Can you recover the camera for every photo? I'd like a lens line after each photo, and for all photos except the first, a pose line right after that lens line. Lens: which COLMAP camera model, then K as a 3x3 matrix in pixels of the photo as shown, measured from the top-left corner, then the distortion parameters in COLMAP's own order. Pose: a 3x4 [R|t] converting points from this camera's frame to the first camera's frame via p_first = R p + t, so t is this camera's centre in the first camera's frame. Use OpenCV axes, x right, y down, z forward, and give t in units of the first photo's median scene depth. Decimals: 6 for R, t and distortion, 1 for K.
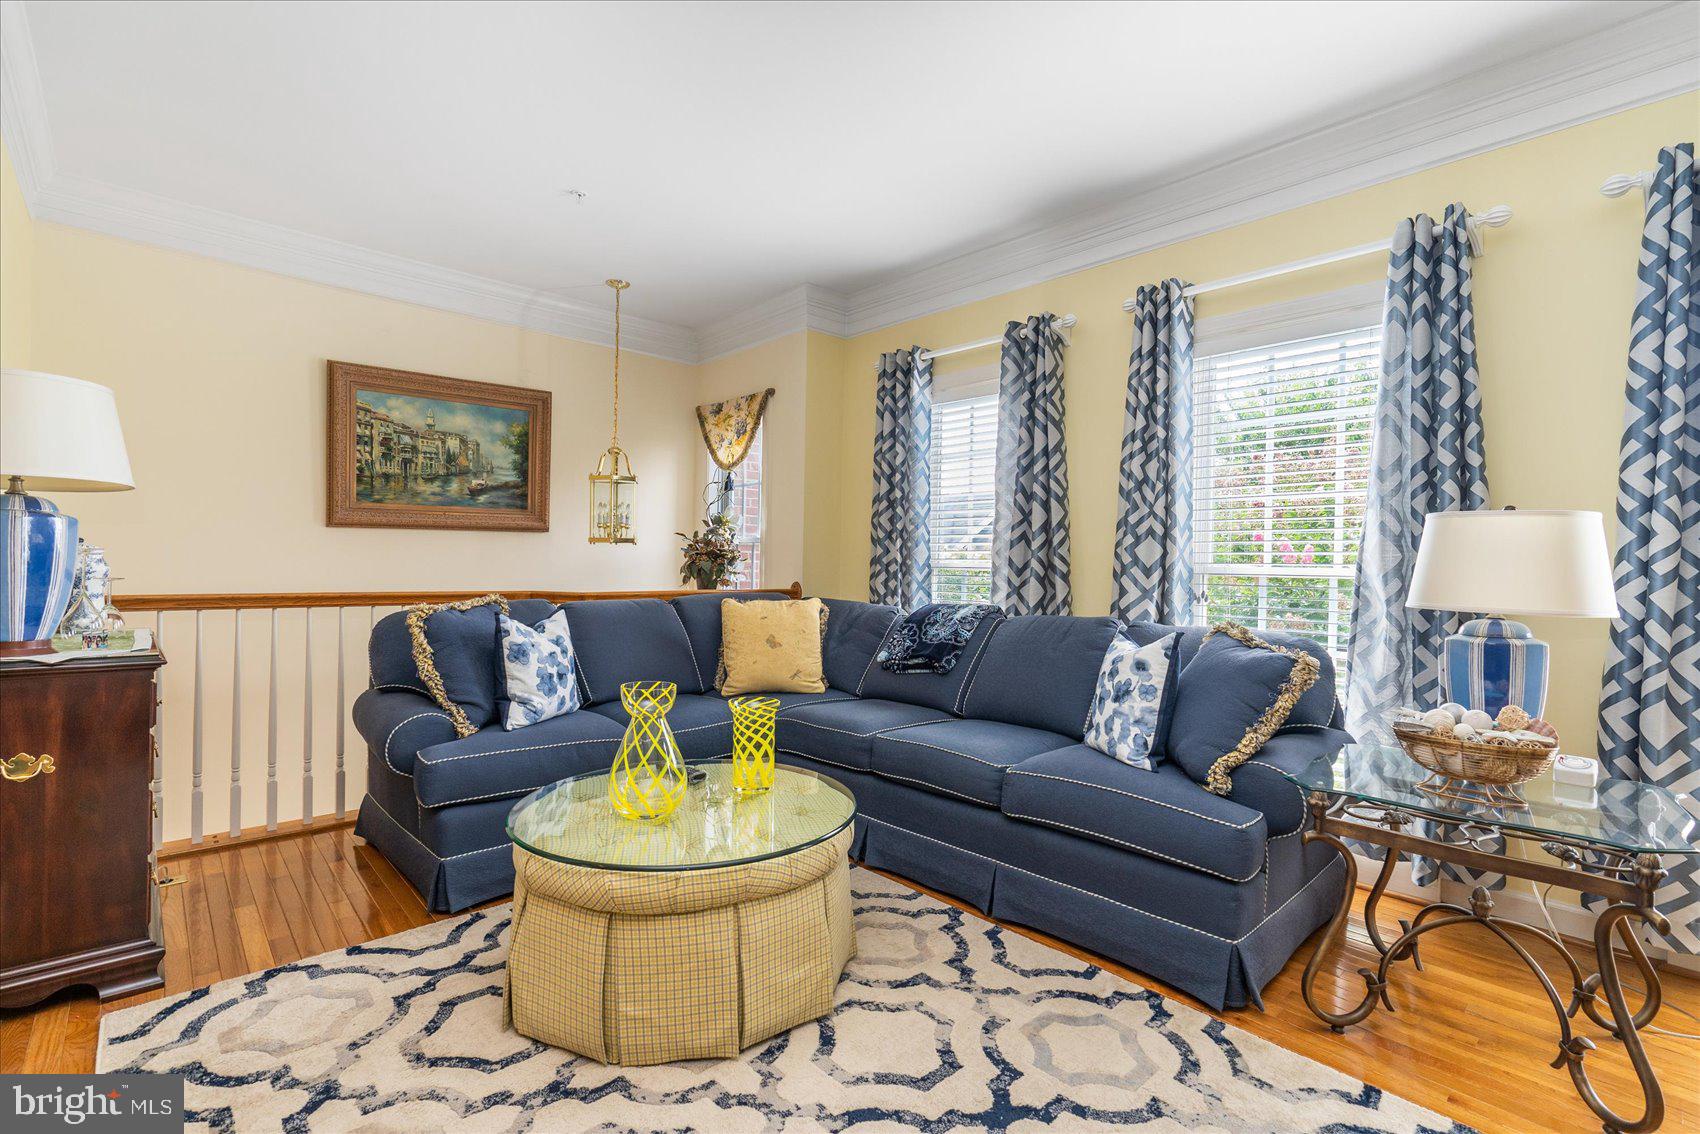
lens RADIAL K [[776.4, 0, 843.3], [0, 776.4, 564.1], [0, 0, 1]] dist [-0.003243, 0.000305]
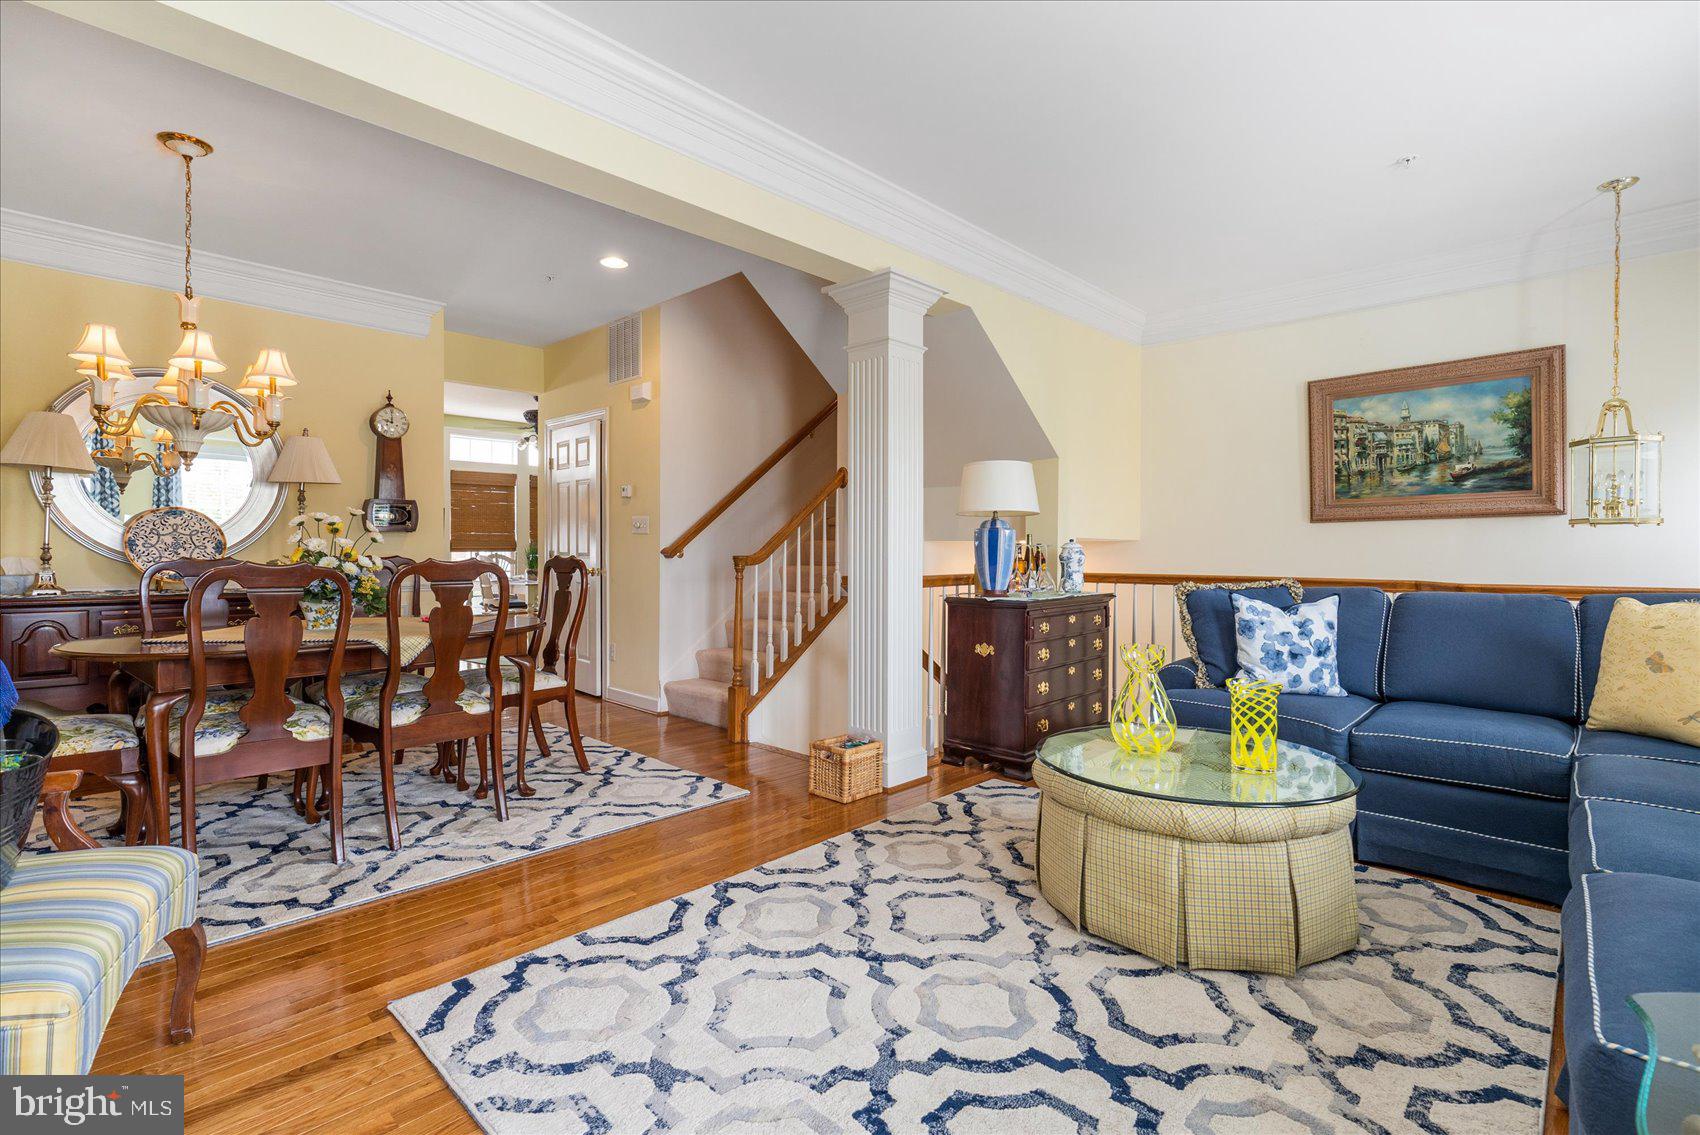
lens RADIAL K [[783.5, 0, 849.0], [0, 783.5, 551.7], [0, 0, 1]] dist [-0.007211, 0.000740]
pose [[0.067789, -0.012362, -0.997623, 0.607725], [-0.000857, 0.999922, -0.012449, 0.013825], [0.997699, 0.001699, 0.067773, 0.286636]]
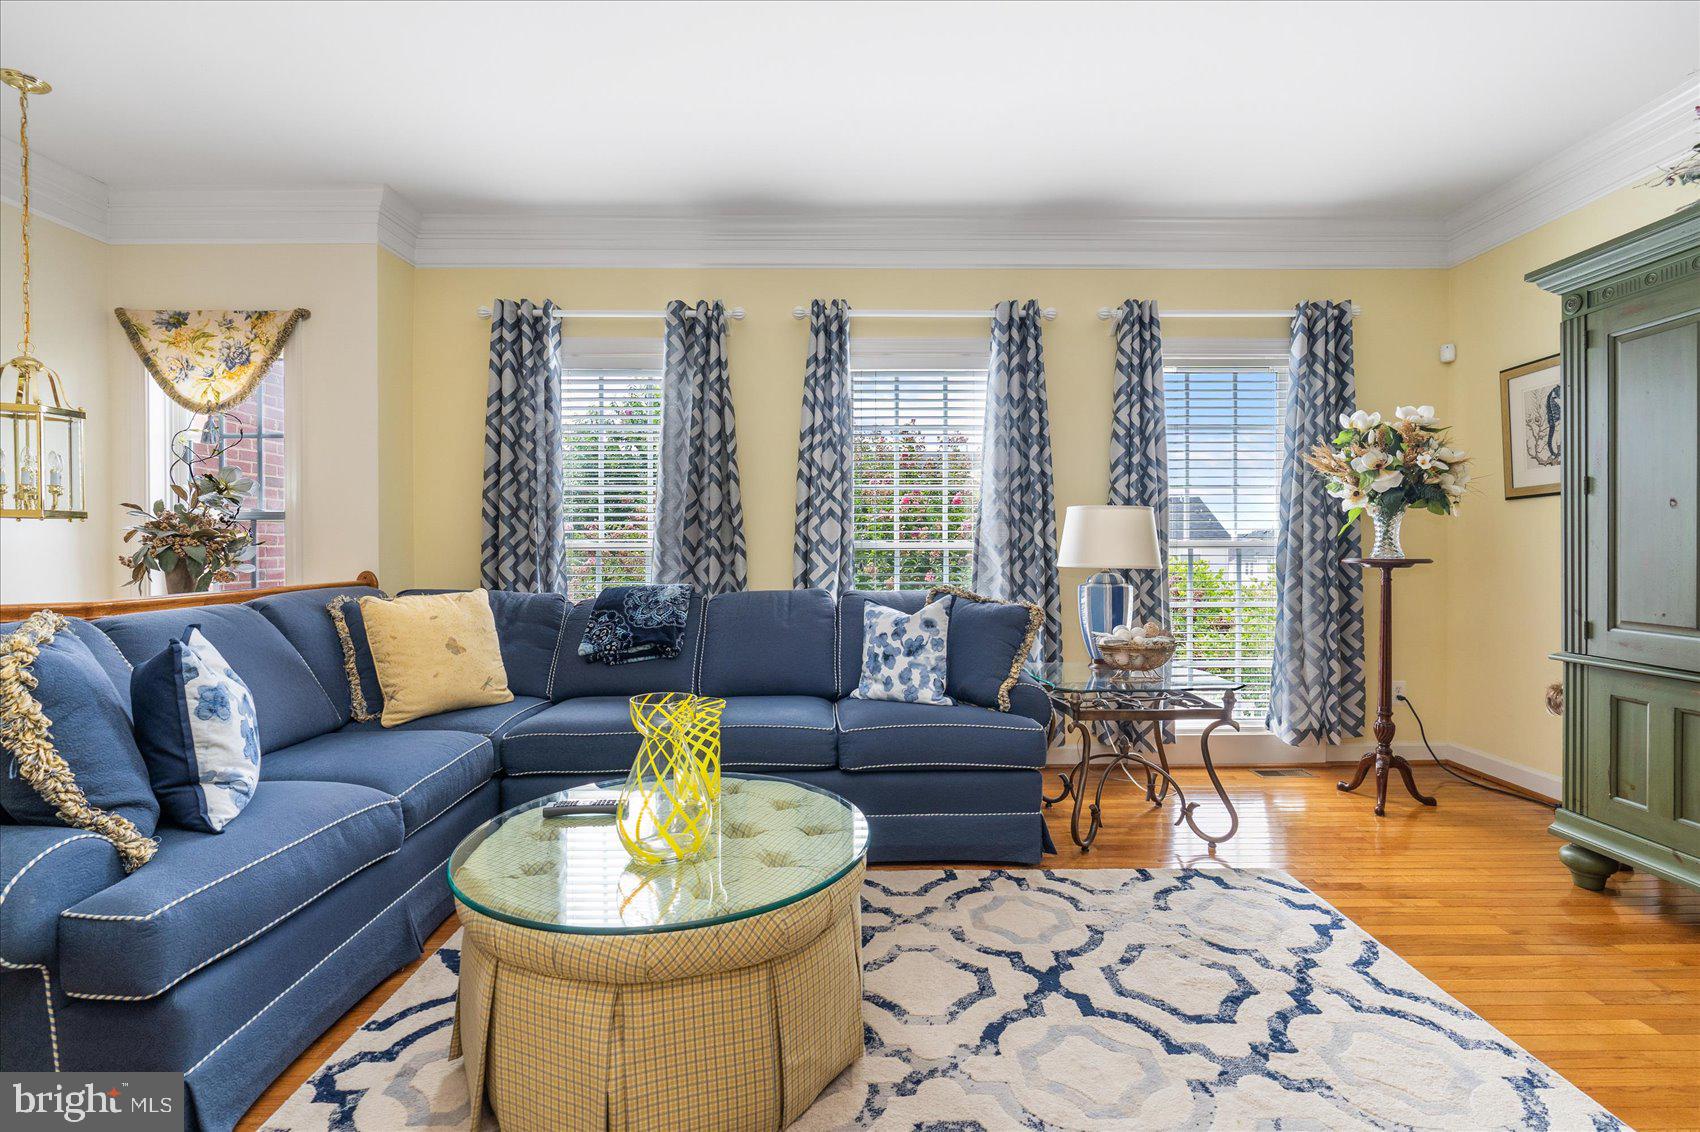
lens RADIAL K [[783.5, 0, 849.0], [0, 783.5, 550.2], [0, 0, 1]] dist [-0.007211, 0.000740]
pose [[0.671512, -0.022738, 0.740644, -0.461866], [0.013838, 0.999740, 0.018147, -0.007928], [-0.740864, -0.001937, 0.671652, 0.191383]]
